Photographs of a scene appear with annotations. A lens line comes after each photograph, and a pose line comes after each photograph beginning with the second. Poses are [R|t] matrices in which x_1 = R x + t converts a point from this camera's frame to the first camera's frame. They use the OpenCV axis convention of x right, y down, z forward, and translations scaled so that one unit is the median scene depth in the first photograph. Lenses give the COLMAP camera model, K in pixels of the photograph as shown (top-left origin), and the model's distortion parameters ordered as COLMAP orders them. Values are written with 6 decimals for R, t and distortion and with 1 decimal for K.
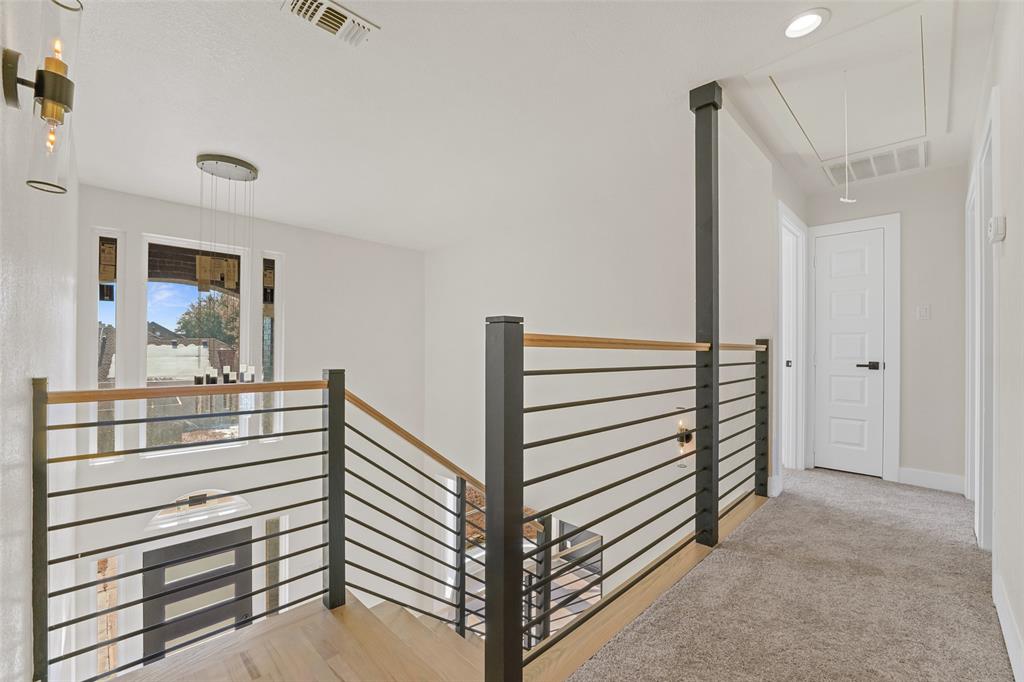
lens RADIAL K [[414.1, 0, 510.0], [0, 414.1, 350.2], [0, 0, 1]] dist [-0.023016, 0.003102]
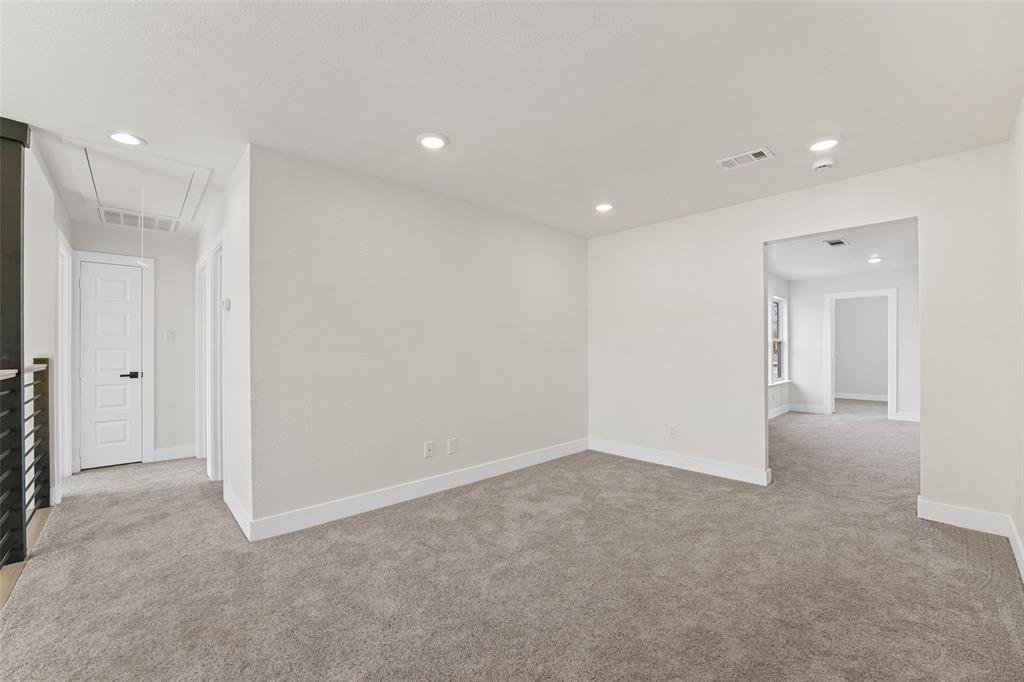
lens RADIAL K [[414.1, 0, 510.6], [0, 414.1, 347.6], [0, 0, 1]] dist [-0.023016, 0.003102]
pose [[0.014689, -0.002310, 0.999889, -0.481947], [-0.002332, 0.999995, 0.002345, -0.072553], [-0.999889, -0.002366, 0.014683, -0.254726]]
